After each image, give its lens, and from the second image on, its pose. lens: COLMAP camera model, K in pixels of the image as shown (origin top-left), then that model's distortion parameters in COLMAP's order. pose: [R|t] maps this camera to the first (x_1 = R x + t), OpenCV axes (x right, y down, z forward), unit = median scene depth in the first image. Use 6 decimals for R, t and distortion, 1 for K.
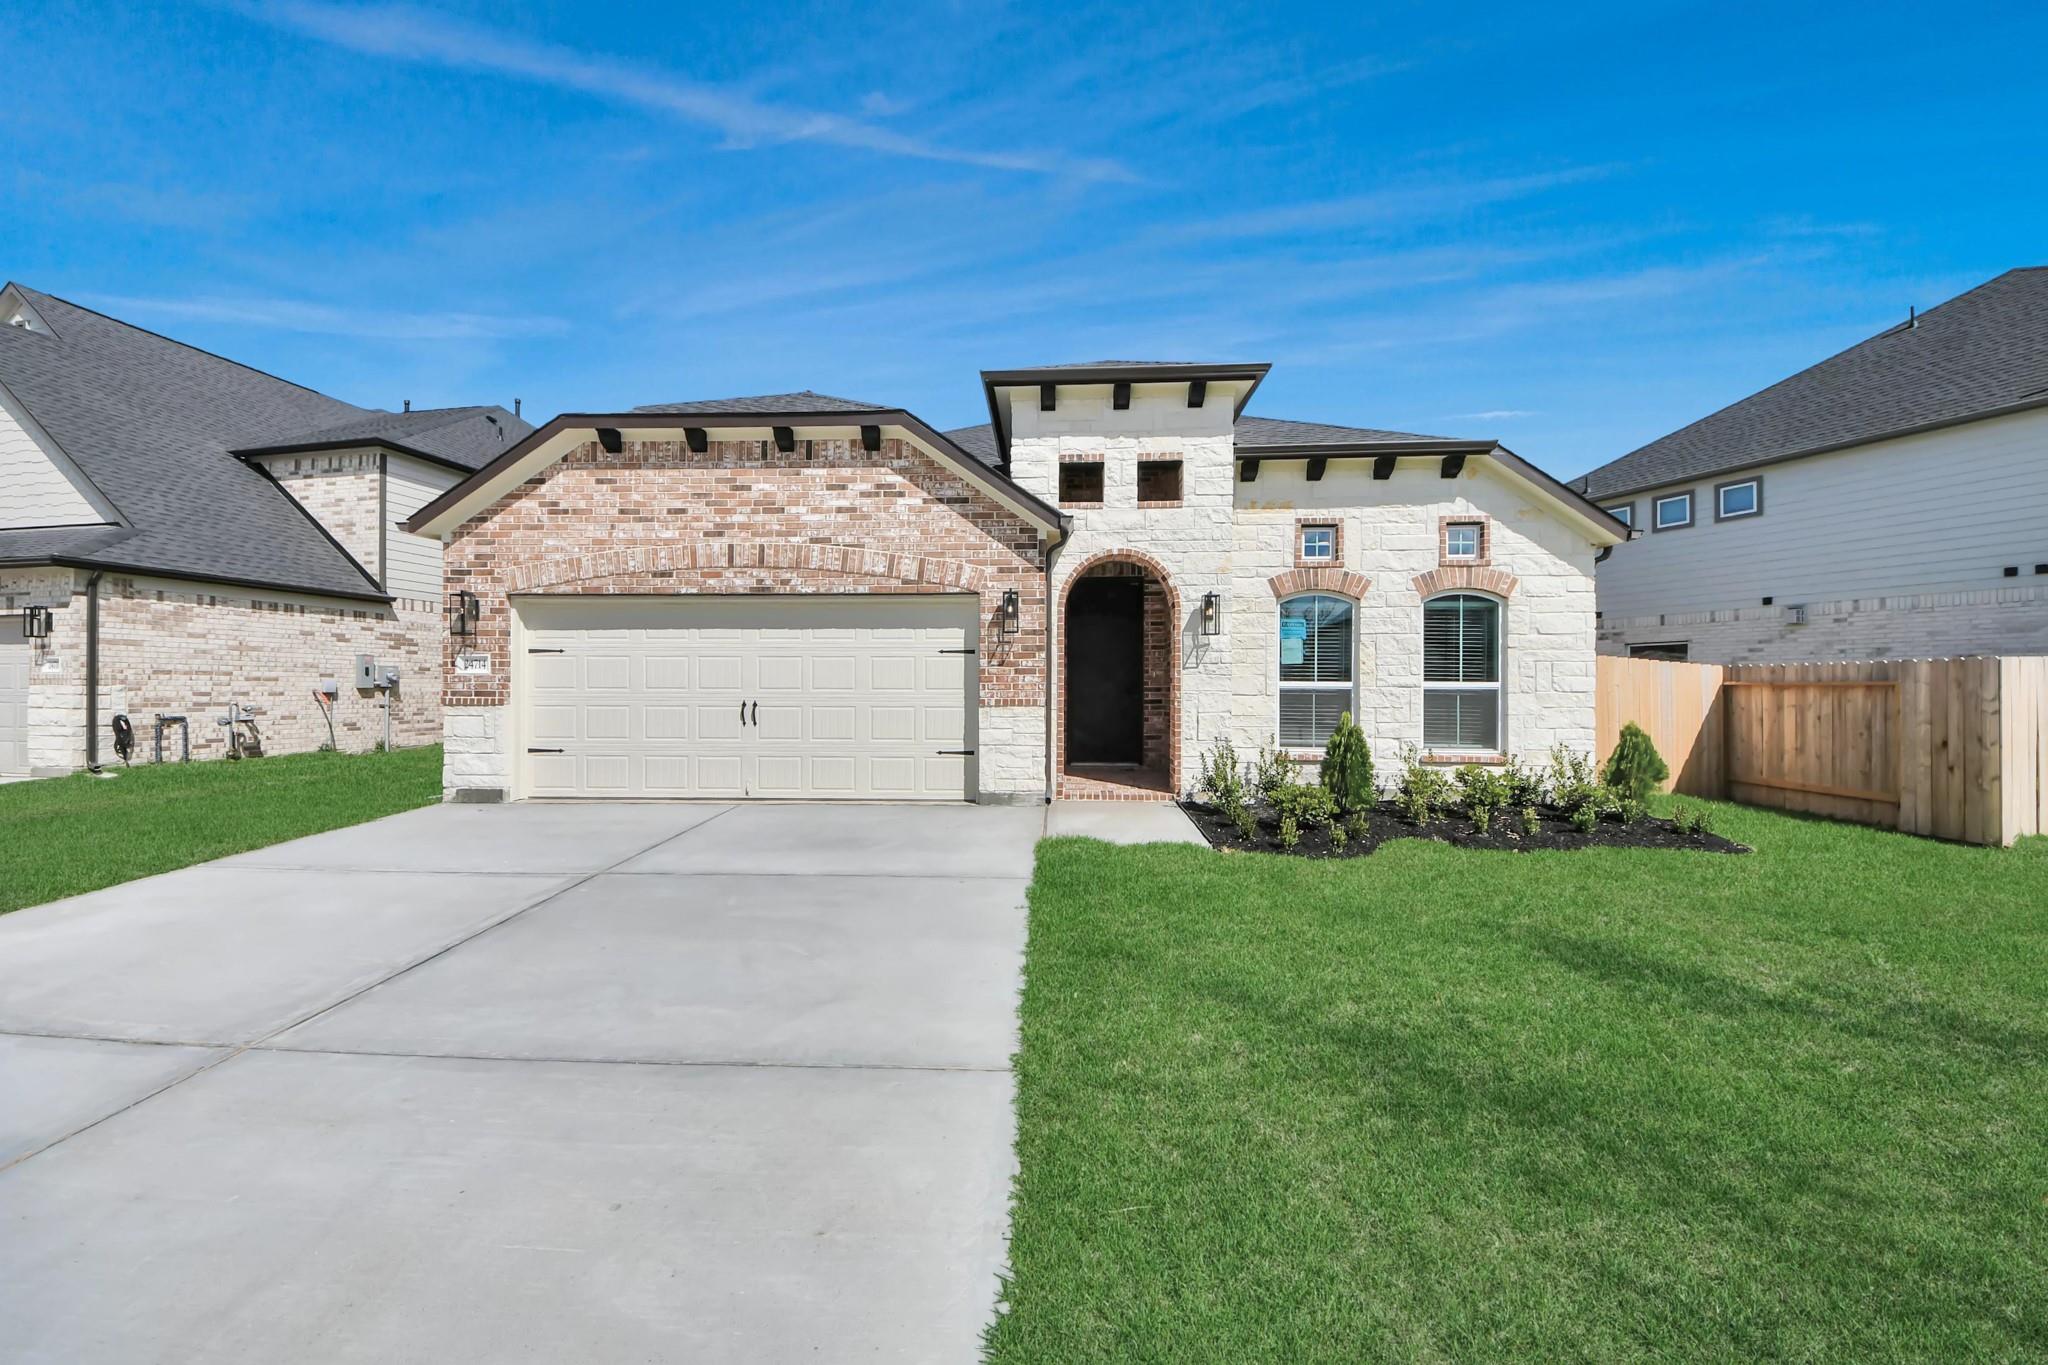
lens RADIAL K [[754.3, 0, 1023.3], [0, 754.3, 652.5], [0, 0, 1]] dist [-0.023070, -0.000228]
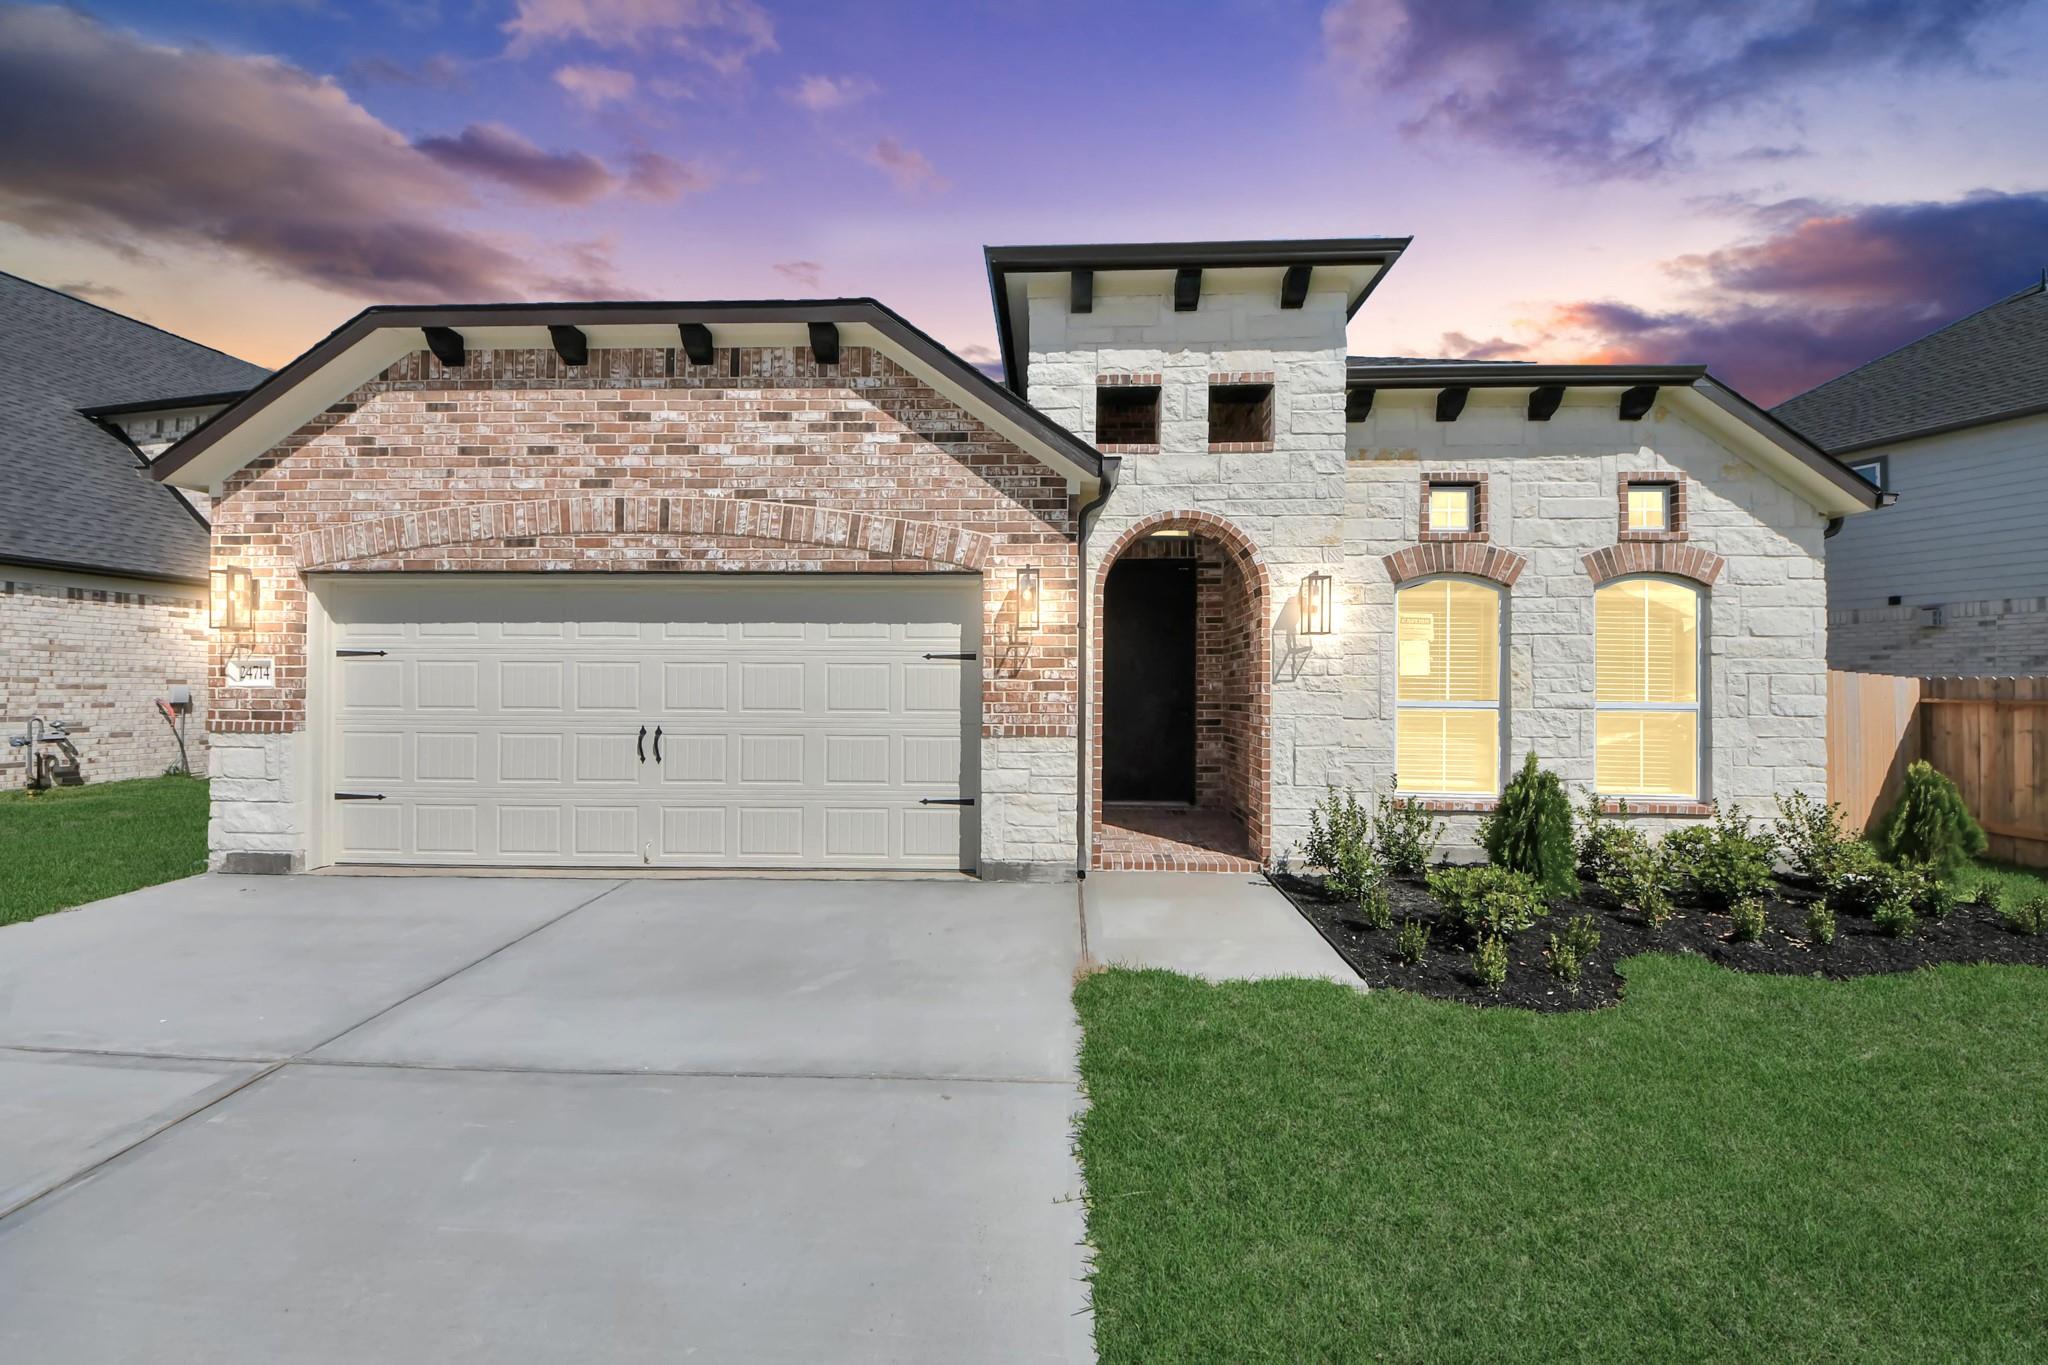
lens RADIAL K [[768.8, 0, 1024.0], [0, 768.8, 682.5], [0, 0, 1]] dist [-0.023100, -0.000358]
pose [[0.999975, 0.004712, -0.005331, -0.015732], [-0.004511, 0.999298, 0.037186, -0.003974], [0.005502, -0.037161, 0.999294, 0.292443]]
